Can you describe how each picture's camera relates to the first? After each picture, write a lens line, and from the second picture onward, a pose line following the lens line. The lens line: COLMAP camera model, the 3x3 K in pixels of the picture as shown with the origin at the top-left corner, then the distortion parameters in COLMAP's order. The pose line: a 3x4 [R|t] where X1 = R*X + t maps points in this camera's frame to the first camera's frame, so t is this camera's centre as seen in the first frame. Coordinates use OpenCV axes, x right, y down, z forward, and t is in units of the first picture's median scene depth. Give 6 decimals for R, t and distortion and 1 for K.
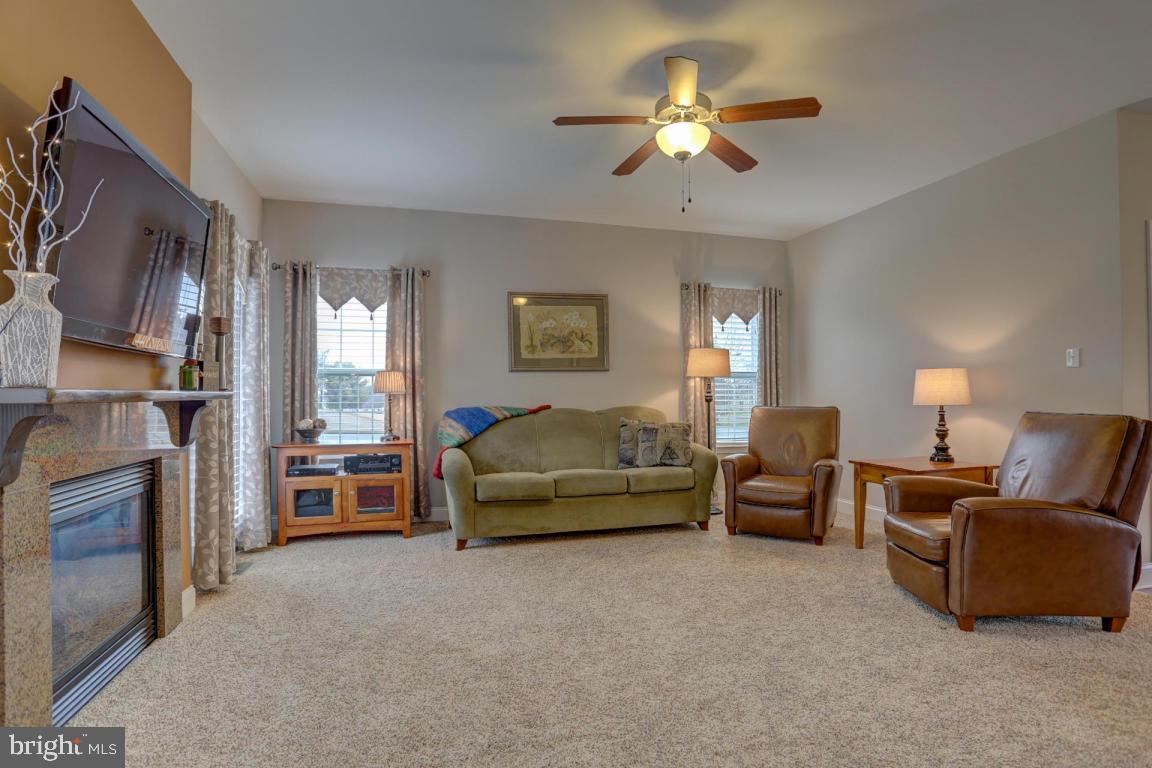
lens RADIAL K [[570.6, 0, 578.2], [0, 570.6, 388.4], [0, 0, 1]] dist [-0.060503, 0.022749]
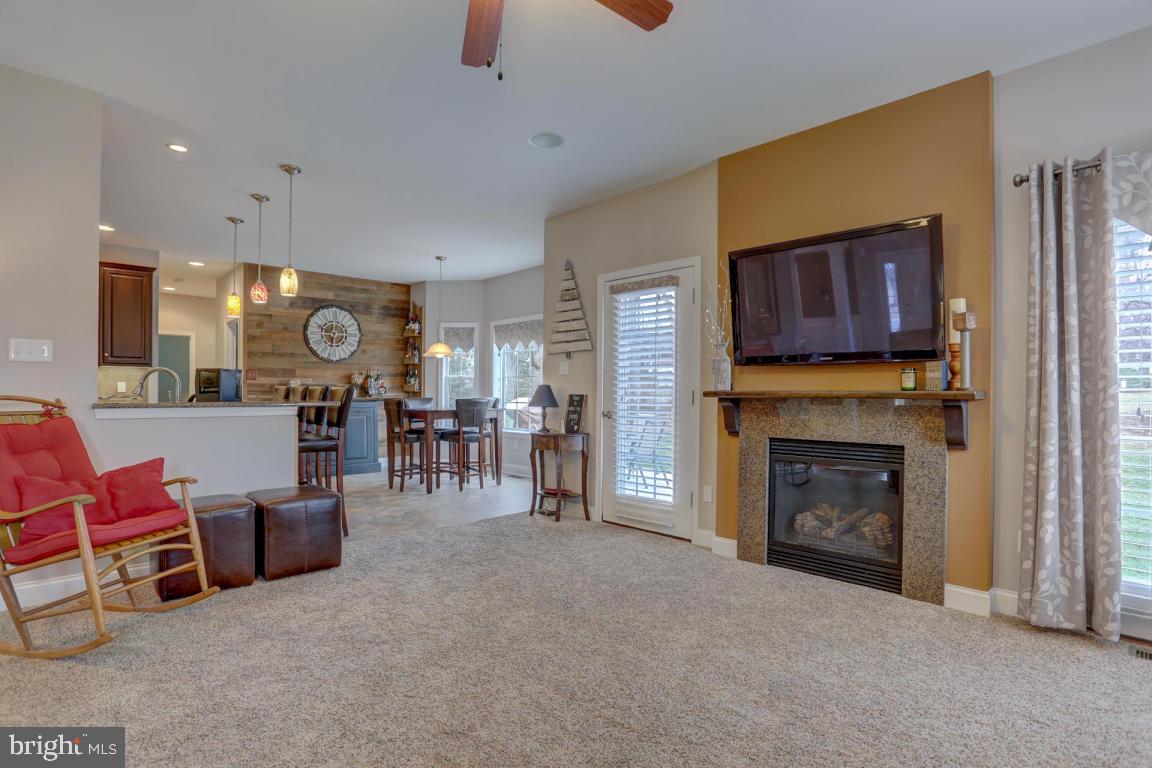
lens RADIAL K [[570.6, 0, 573.5], [0, 570.6, 390.6], [0, 0, 1]] dist [-0.060503, 0.022749]
pose [[-0.887819, -0.002010, -0.460188, 0.231208], [0.004580, 0.999902, -0.013204, 0.007970], [0.460169, -0.013830, -0.887723, 0.925975]]
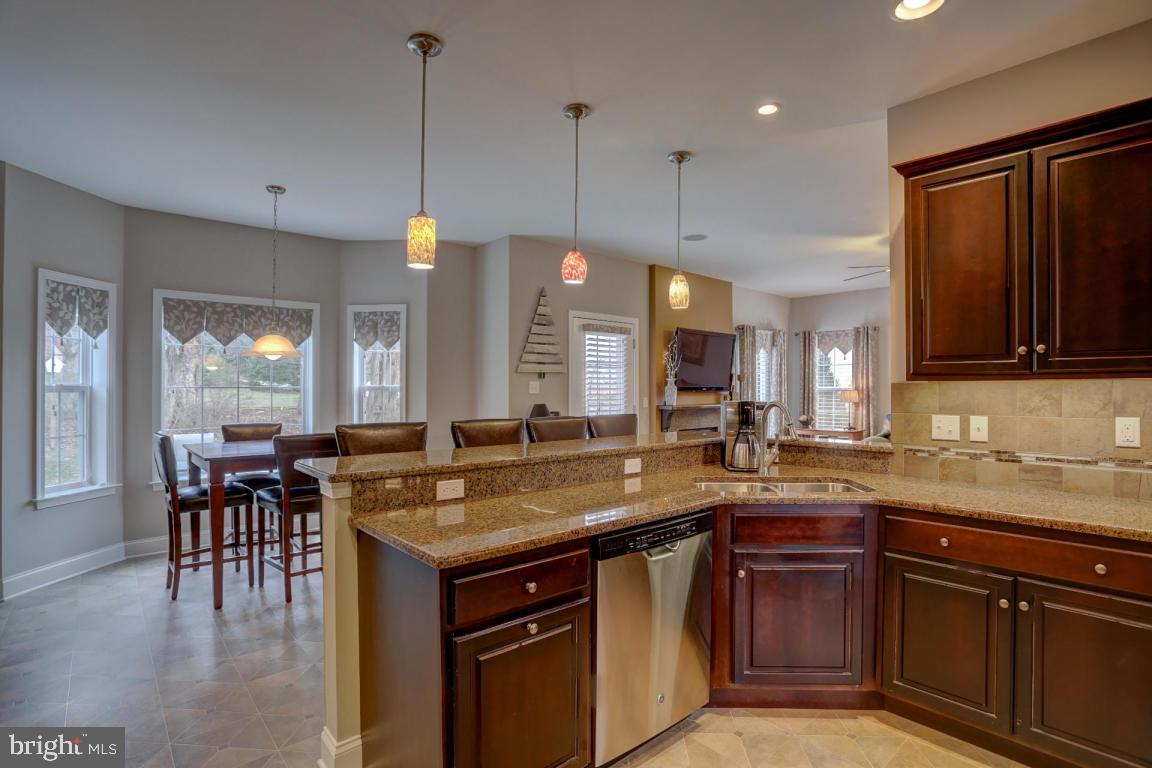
lens RADIAL K [[570.6, 0, 577.1], [0, 570.6, 388.1], [0, 0, 1]] dist [-0.060503, 0.022749]
pose [[0.437188, 0.005448, -0.899354, 0.823175], [0.008609, 0.999910, 0.010242, -0.059292], [0.899329, -0.012220, 0.437102, -0.483926]]
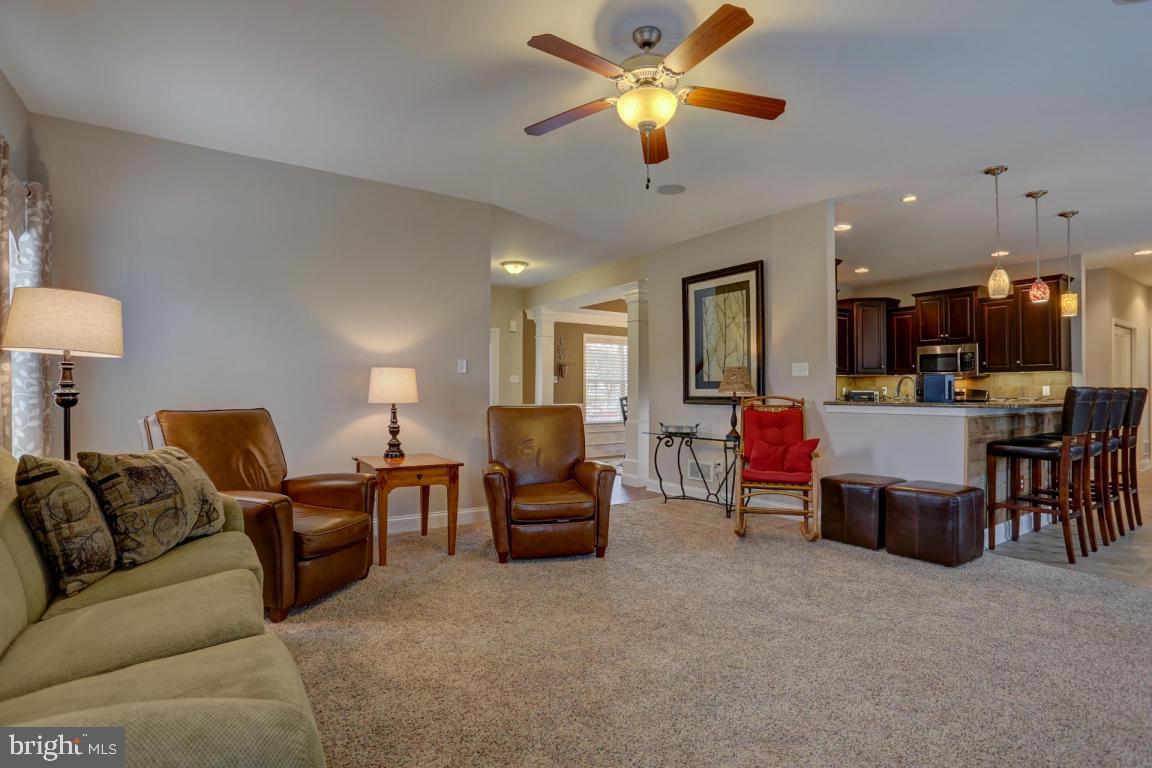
lens RADIAL K [[570.6, 0, 584.8], [0, 570.6, 386.4], [0, 0, 1]] dist [-0.060503, 0.022749]
pose [[-0.317812, 0.009649, 0.948105, -0.379879], [-0.016779, 0.999734, -0.015799, 0.008080], [-0.948005, -0.020929, -0.317565, 0.825529]]
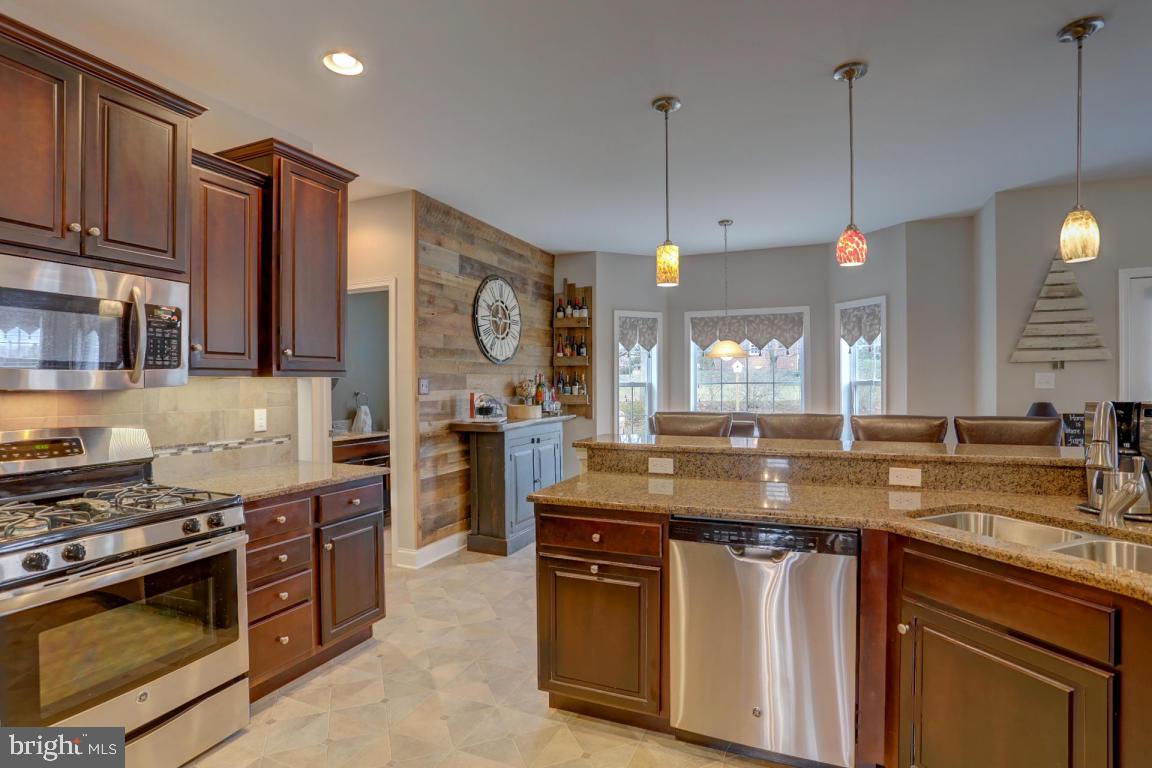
lens RADIAL K [[570.6, 0, 584.6], [0, 570.6, 387.5], [0, 0, 1]] dist [-0.060503, 0.022749]
pose [[-0.614231, 0.011590, -0.789041, 0.858594], [0.018696, 0.999825, 0.000132, -0.052640], [0.788904, -0.014671, -0.614341, -0.086123]]
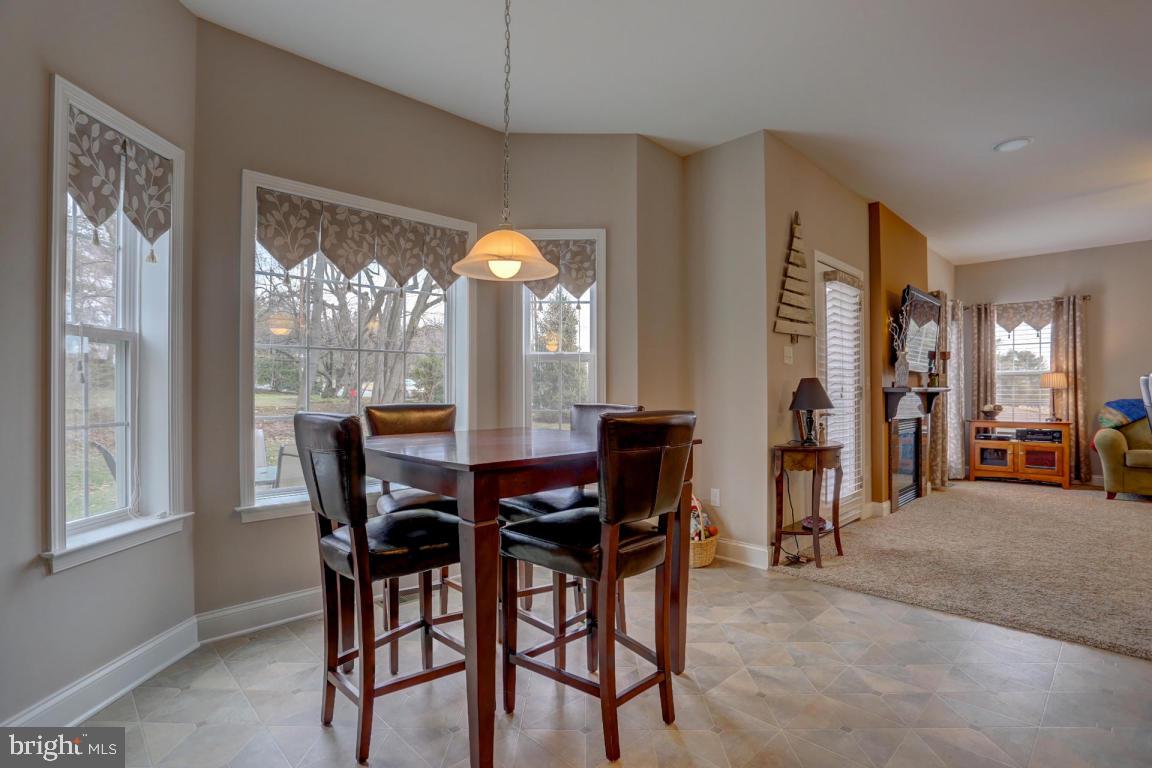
lens RADIAL K [[570.6, 0, 572.6], [0, 570.6, 390.6], [0, 0, 1]] dist [-0.060503, 0.022749]
pose [[0.480325, 0.004795, -0.877077, 0.292731], [0.009697, 0.999895, 0.010777, -0.011574], [0.877037, -0.013682, 0.480228, -0.699154]]
